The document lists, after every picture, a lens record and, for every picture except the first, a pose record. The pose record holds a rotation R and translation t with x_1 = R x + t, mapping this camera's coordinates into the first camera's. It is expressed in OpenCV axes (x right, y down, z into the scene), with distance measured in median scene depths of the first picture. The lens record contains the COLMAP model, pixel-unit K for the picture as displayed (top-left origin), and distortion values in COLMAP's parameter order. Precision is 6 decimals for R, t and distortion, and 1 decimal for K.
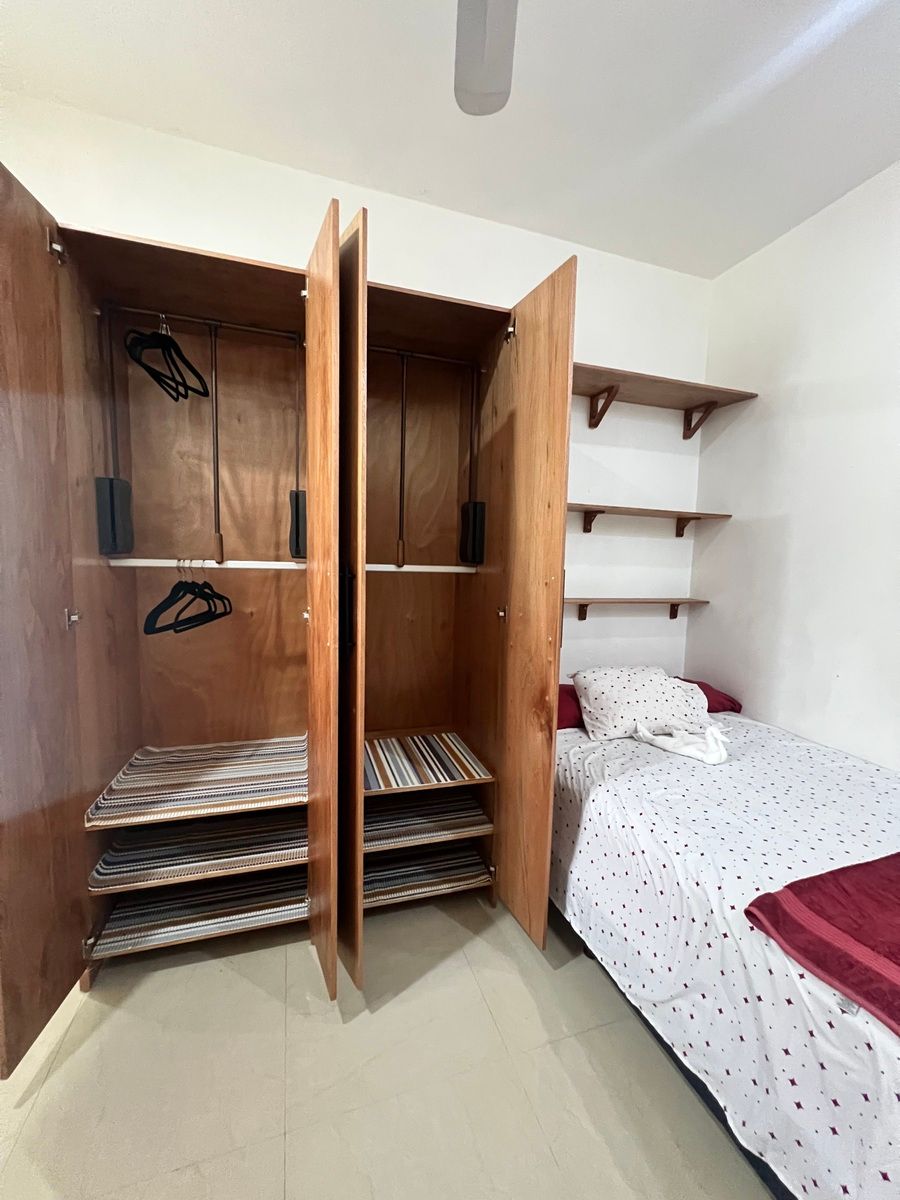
lens RADIAL K [[482.0, 0, 448.5], [0, 482.0, 603.2], [0, 0, 1]] dist [-0.000657, 0.000693]
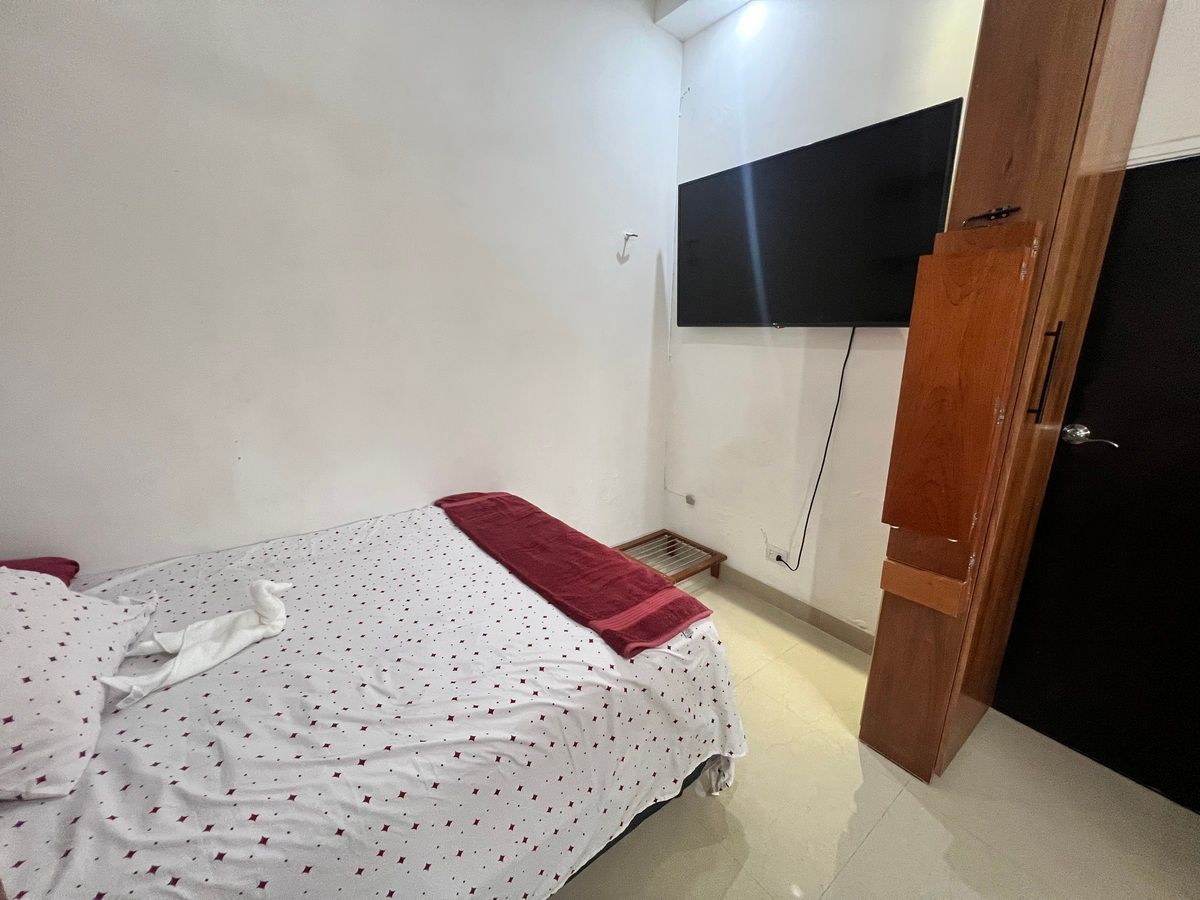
lens RADIAL K [[482.0, 0, 601.8], [0, 482.0, 447.9], [0, 0, 1]] dist [-0.000657, 0.000693]
pose [[-0.330318, -0.250746, 0.909954, -0.127735], [0.063086, 0.956047, 0.286348, -0.062304], [-0.941759, 0.151991, -0.299981, 0.742512]]
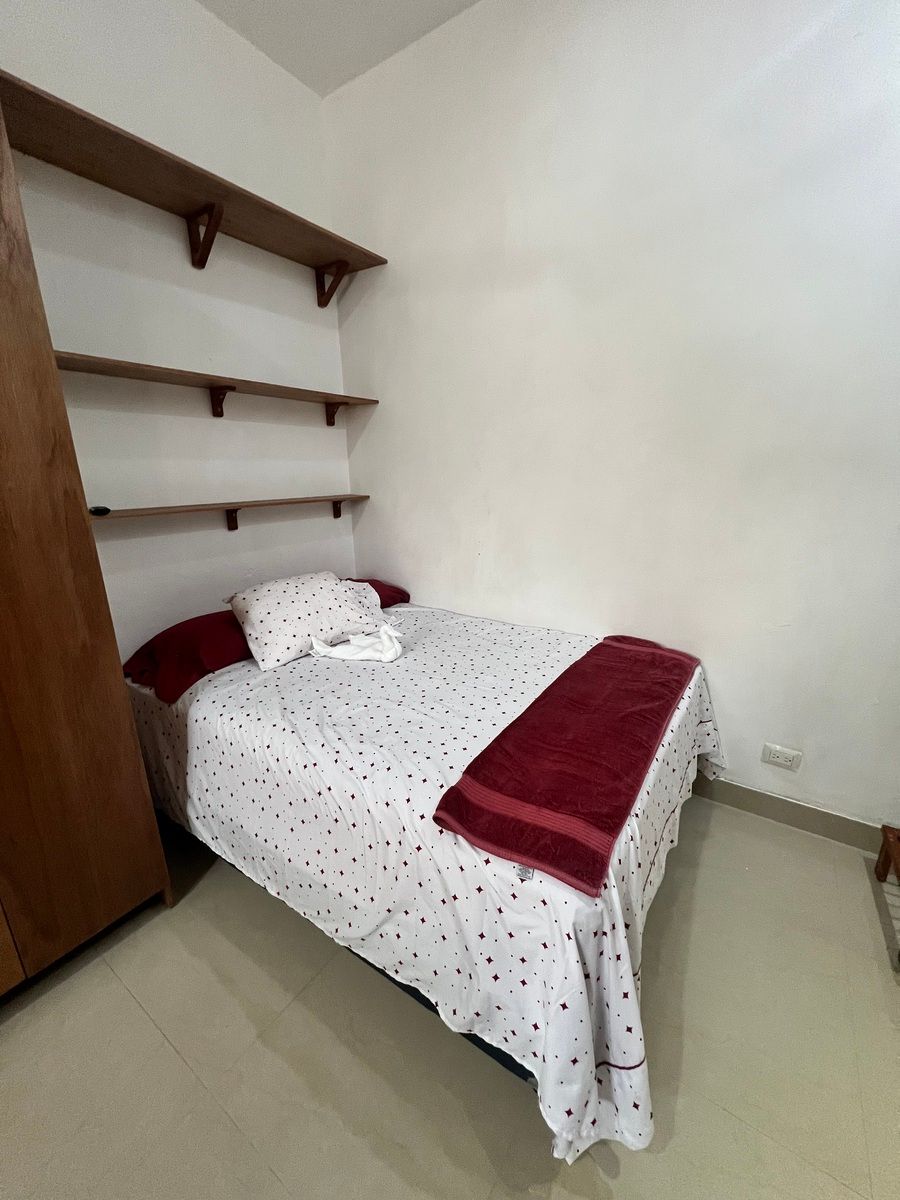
lens RADIAL K [[482.0, 0, 452.4], [0, 482.0, 603.4], [0, 0, 1]] dist [-0.000657, 0.000693]
pose [[0.792448, -0.201093, 0.575837, 0.107707], [0.091060, 0.972513, 0.214306, 0.021066], [-0.603104, -0.117390, 0.788977, 0.164151]]
